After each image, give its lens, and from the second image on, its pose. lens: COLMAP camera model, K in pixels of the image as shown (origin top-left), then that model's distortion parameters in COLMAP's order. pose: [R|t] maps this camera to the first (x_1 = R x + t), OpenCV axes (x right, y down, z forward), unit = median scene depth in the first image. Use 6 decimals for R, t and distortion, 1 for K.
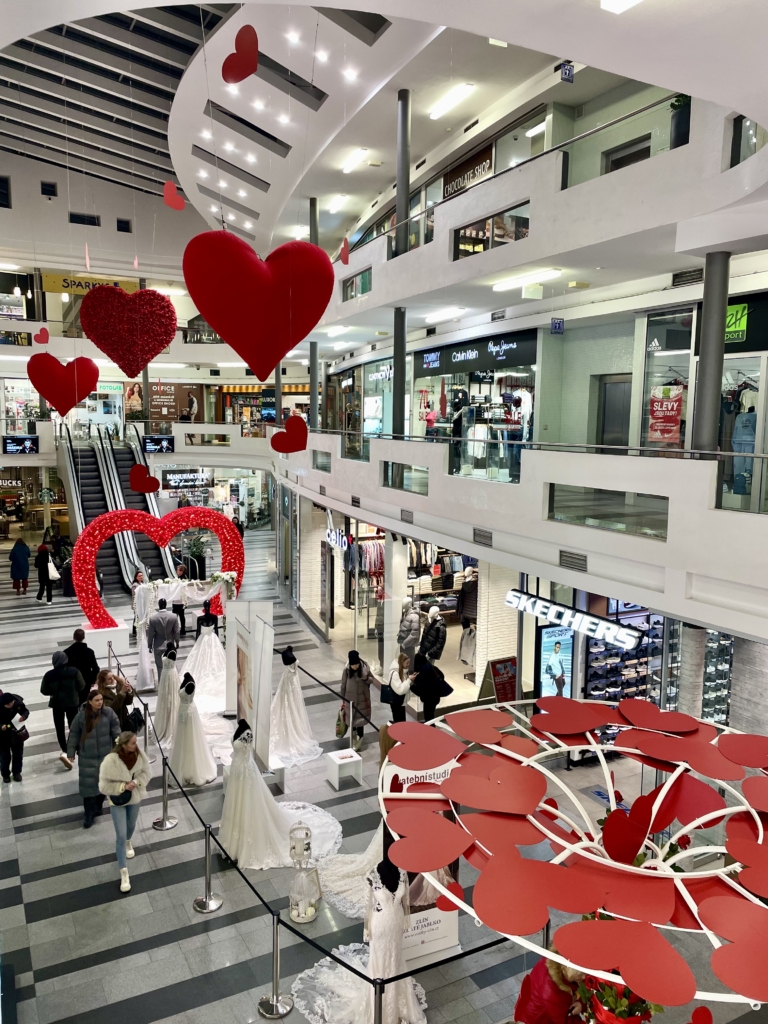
lens RADIAL K [[783.9, 0, 384.0], [0, 783.9, 512.0], [0, 0, 1]] dist [0.108447, -0.132222]
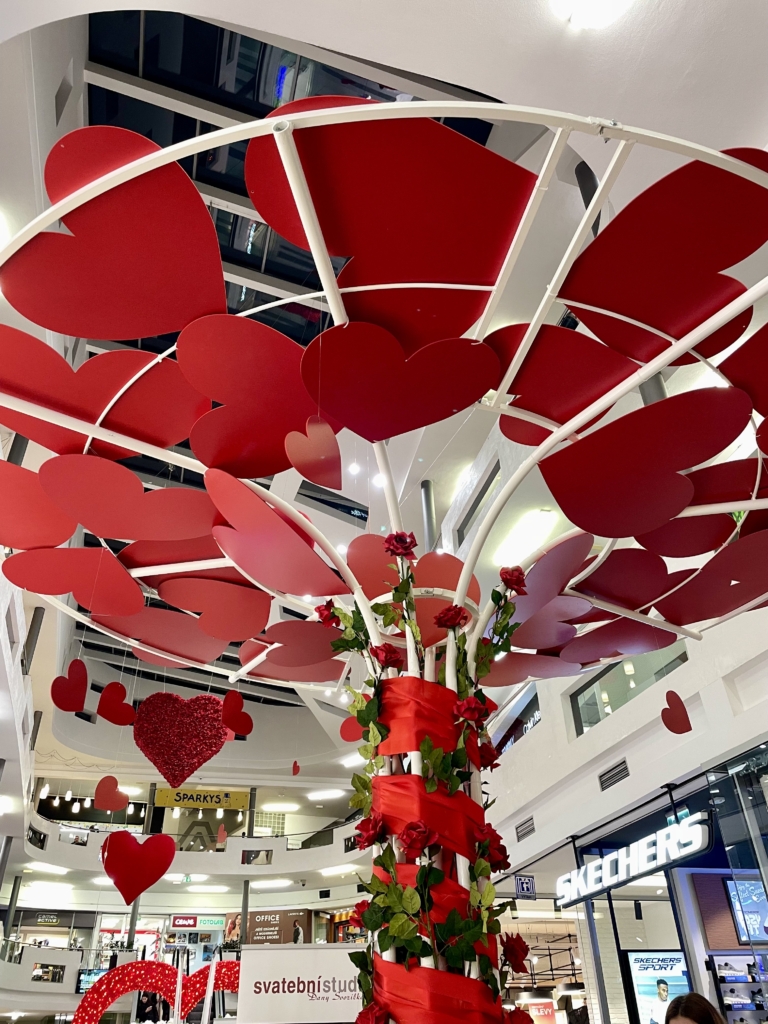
lens RADIAL K [[783.9, 0, 384.0], [0, 783.9, 512.0], [0, 0, 1]] dist [0.108447, -0.132222]
pose [[0.975439, -0.156872, -0.154626, 0.114799], [0.012107, 0.739113, -0.673472, 0.224010], [0.219936, 0.655059, 0.722859, 0.173852]]
